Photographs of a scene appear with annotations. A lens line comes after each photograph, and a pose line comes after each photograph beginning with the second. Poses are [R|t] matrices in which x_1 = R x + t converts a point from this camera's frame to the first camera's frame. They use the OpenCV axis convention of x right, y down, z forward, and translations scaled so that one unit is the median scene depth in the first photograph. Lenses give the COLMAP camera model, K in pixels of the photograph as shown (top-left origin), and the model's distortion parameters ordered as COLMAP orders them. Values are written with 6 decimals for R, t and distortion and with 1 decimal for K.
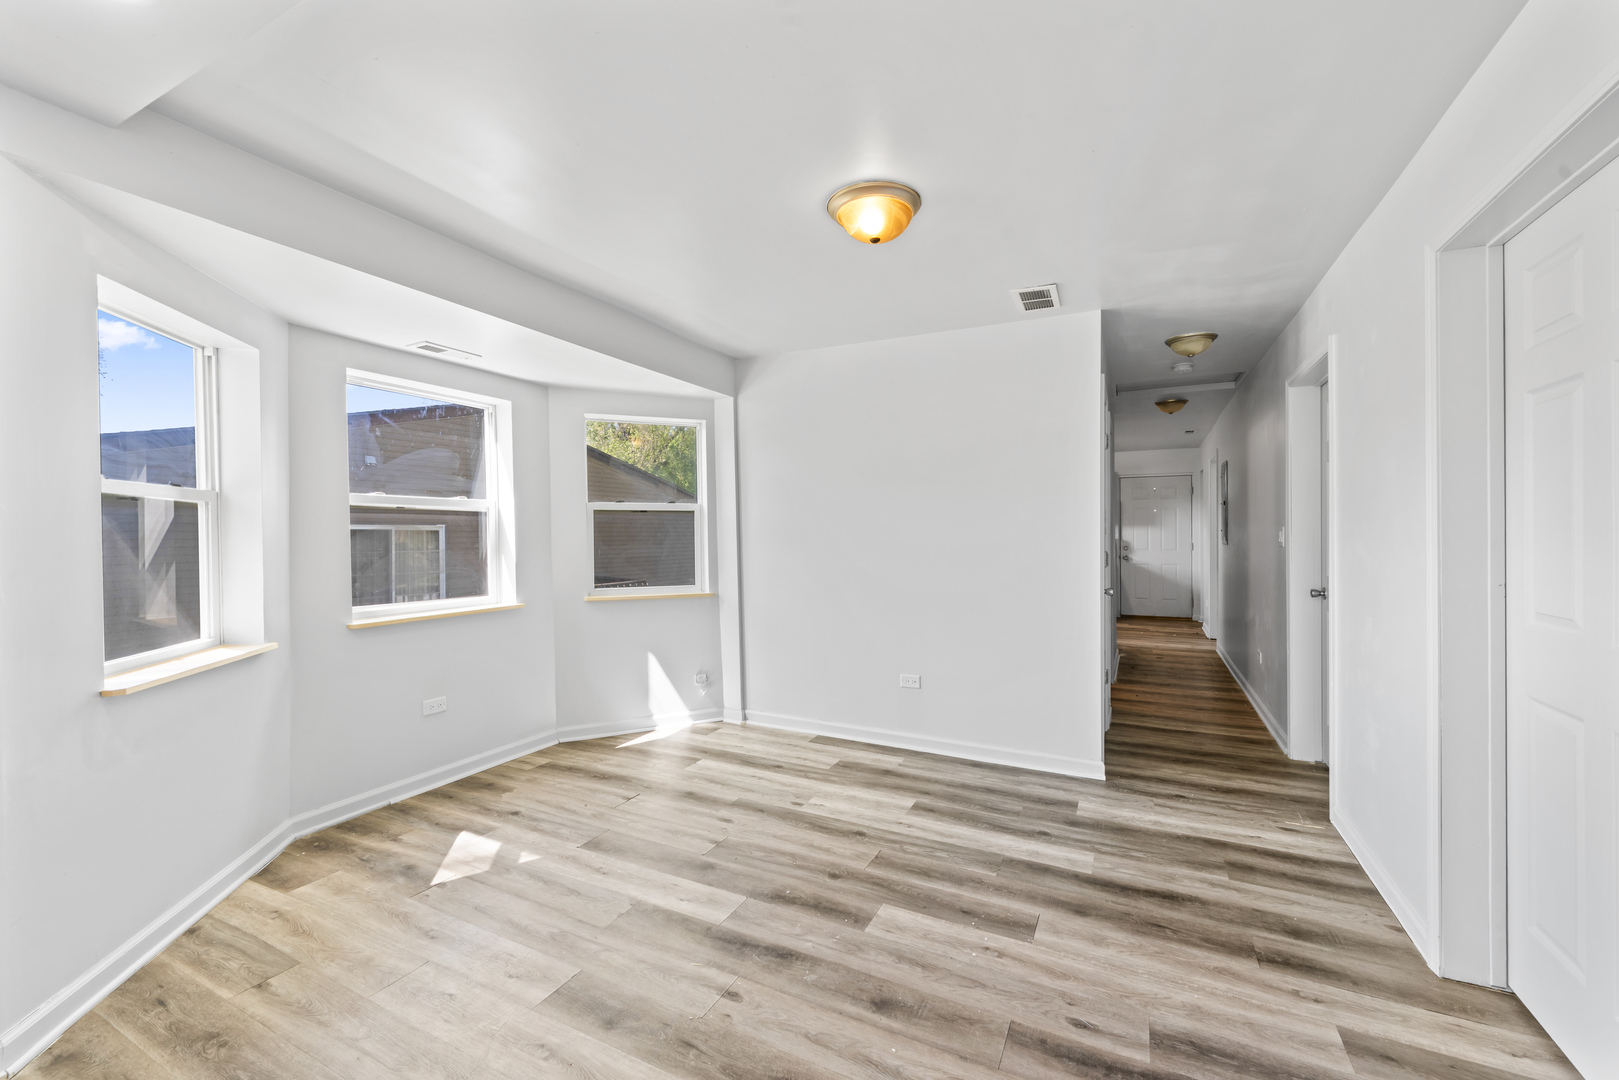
lens RADIAL K [[653.0, 0, 809.6], [0, 653.0, 534.1], [0, 0, 1]] dist [-0.000425, -0.000174]
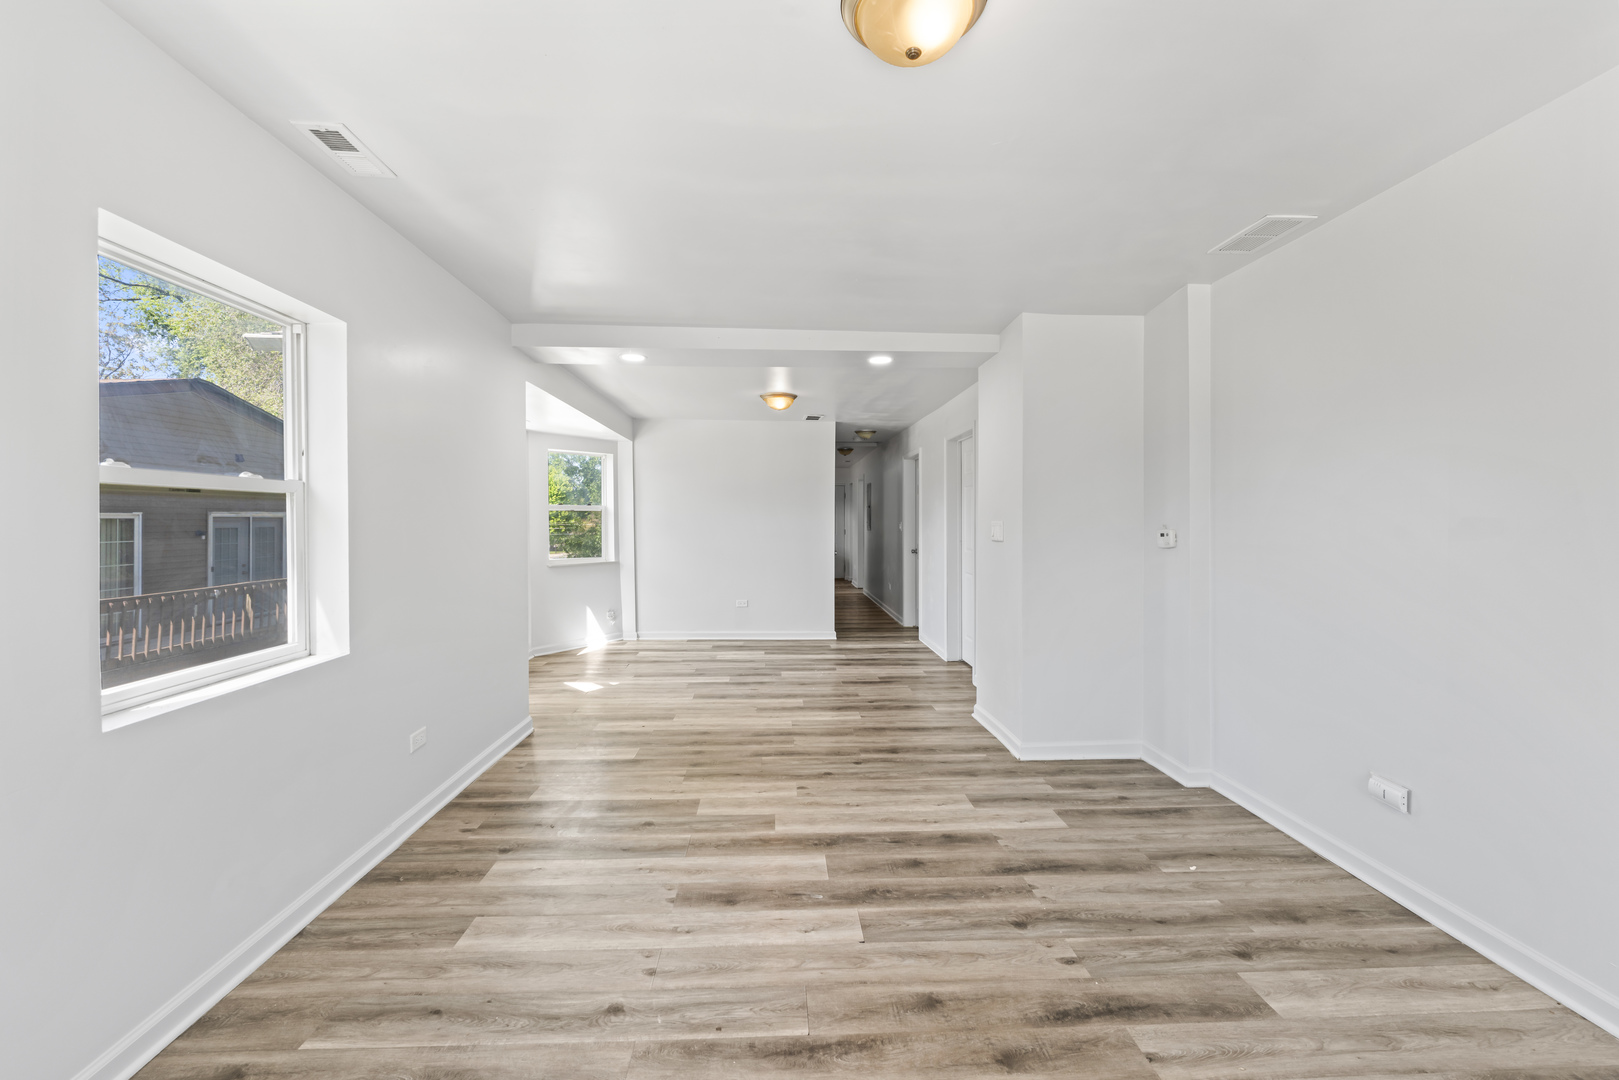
lens RADIAL K [[659.0, 0, 806.5], [0, 659.0, 518.2], [0, 0, 1]] dist [-0.000768, -0.001020]
pose [[0.870968, 0.004761, 0.491317, -0.927527], [-0.002172, 0.999981, -0.005841, -0.013072], [-0.491335, 0.004020, 0.870962, -1.116533]]
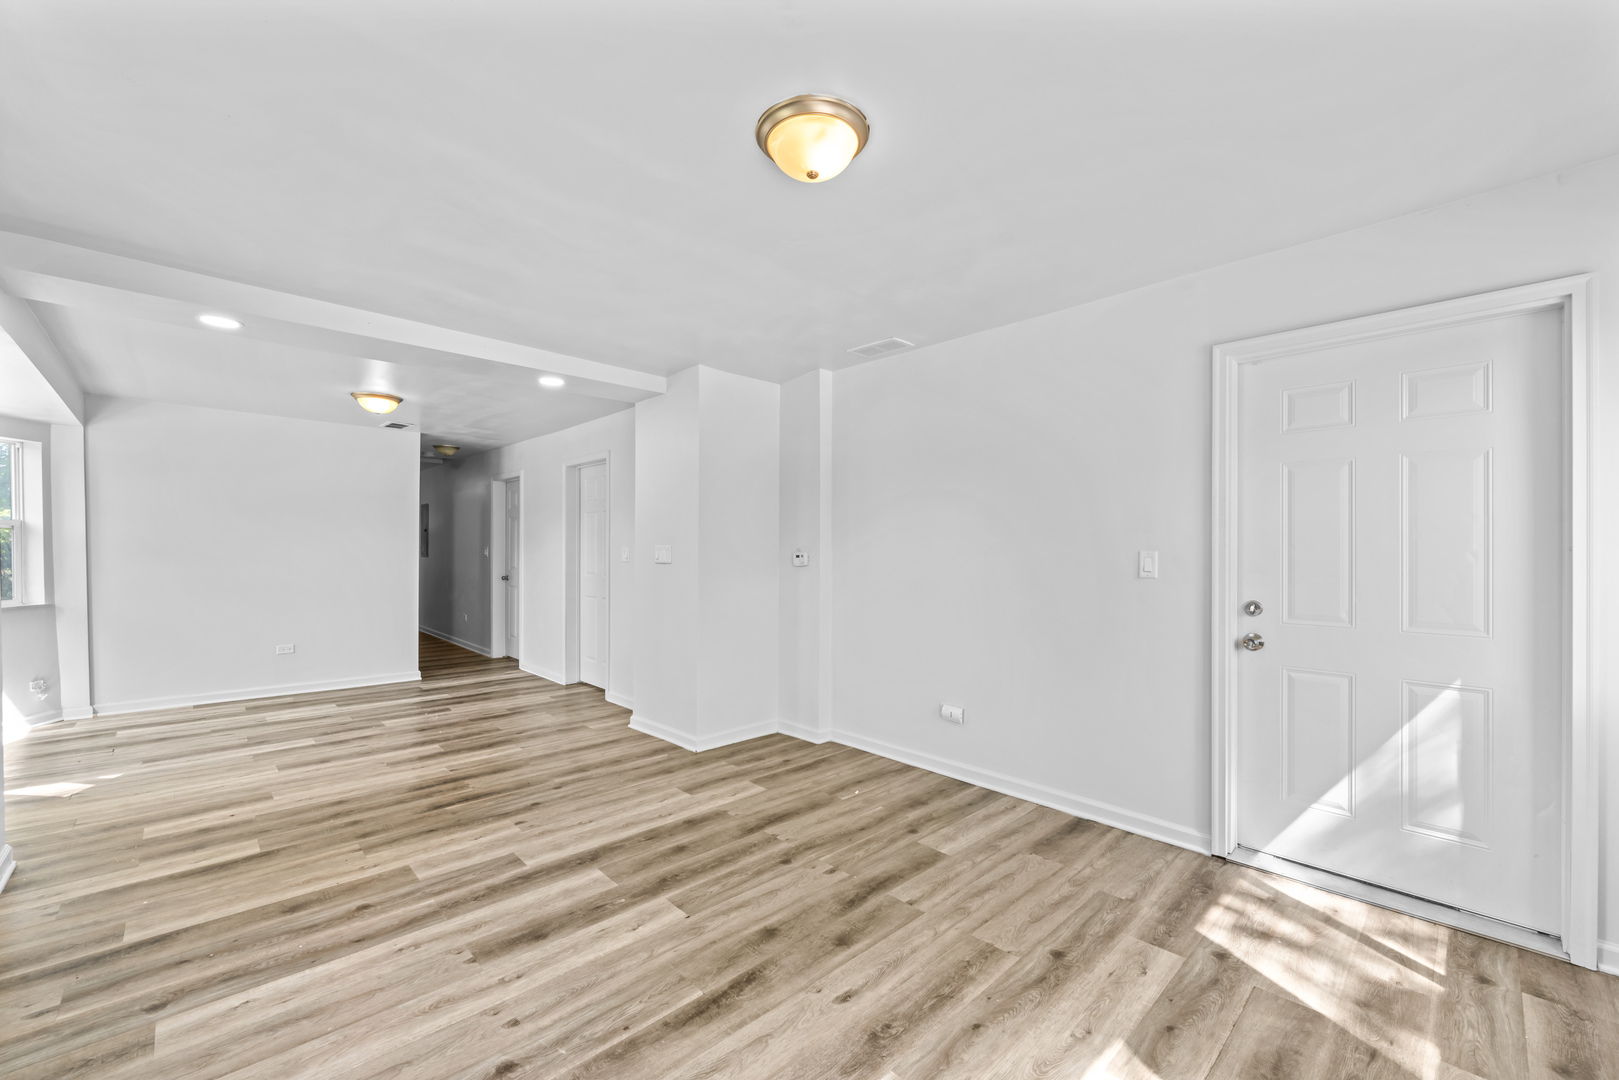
lens RADIAL K [[648.0, 0, 799.7], [0, 648.0, 546.8], [0, 0, 1]] dist [-0.000345, -0.000785]
pose [[0.342421, 0.007273, 0.939518, -1.246829], [-0.003501, 0.999973, -0.006465, -0.002309], [-0.939540, -0.001076, 0.342437, -0.900133]]
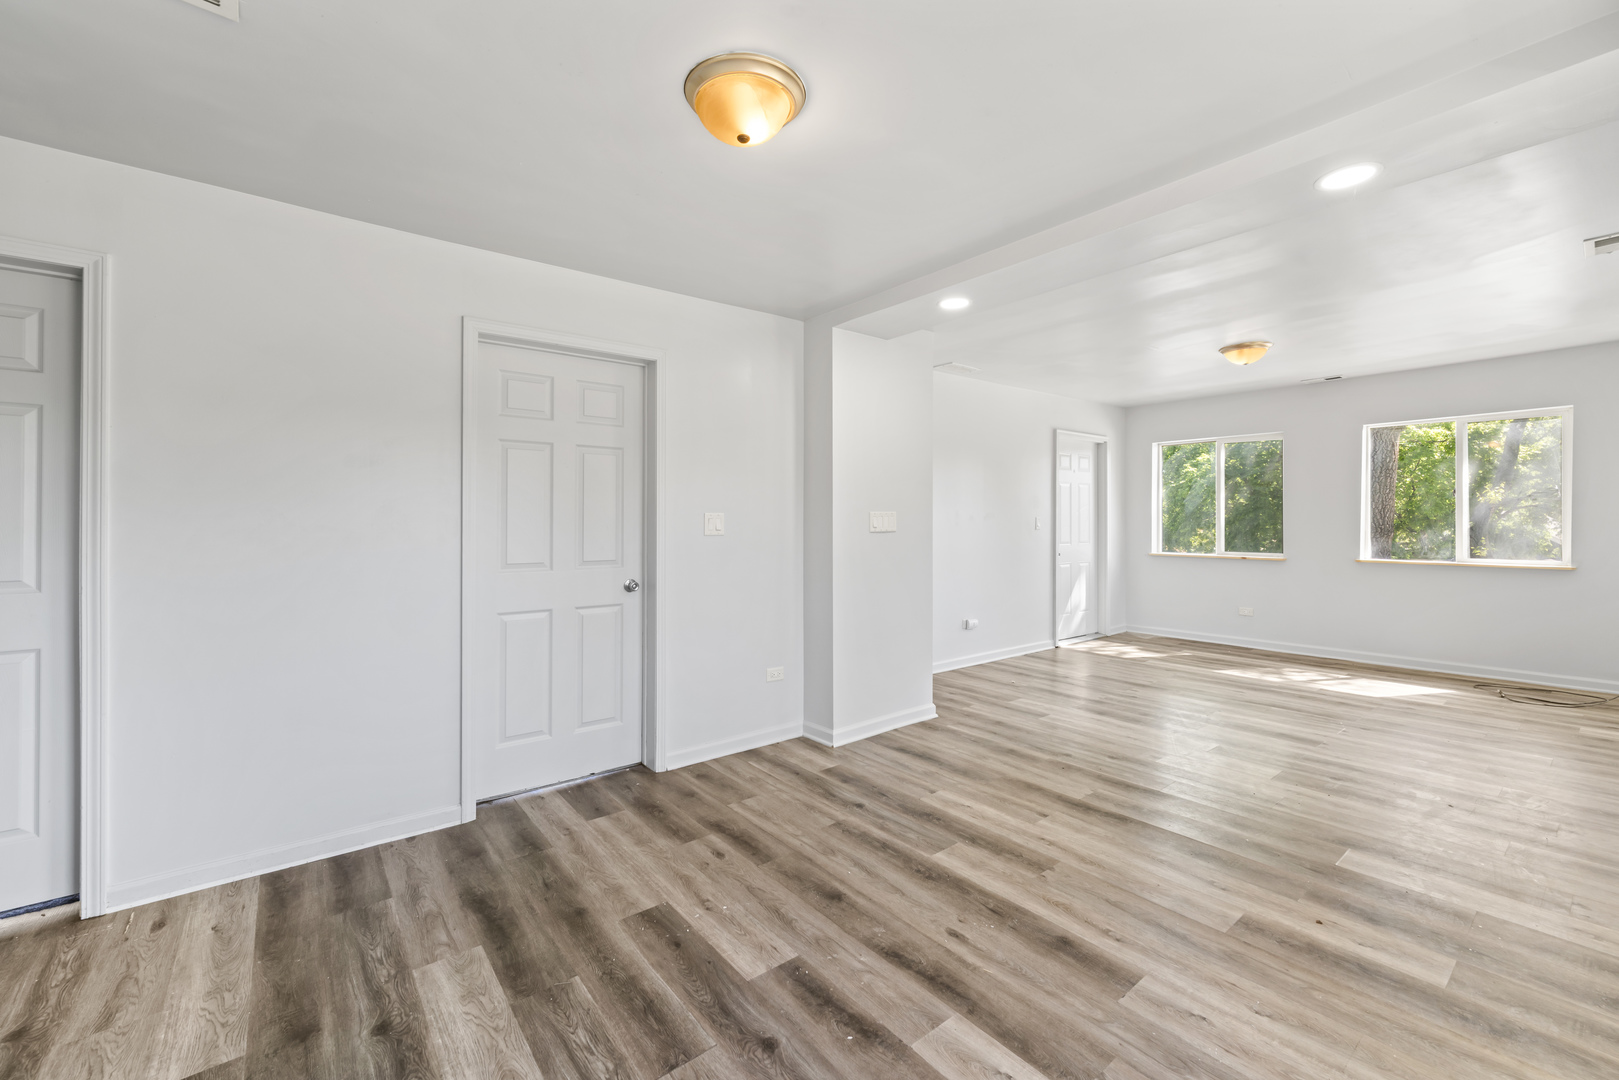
lens RADIAL K [[659.0, 0, 806.5], [0, 659.0, 518.2], [0, 0, 1]] dist [-0.000768, -0.001020]
pose [[-0.902703, 0.005239, 0.430232, -0.262743], [0.004144, 0.999985, -0.003483, 0.002402], [-0.430244, -0.001361, -0.902712, 1.477733]]
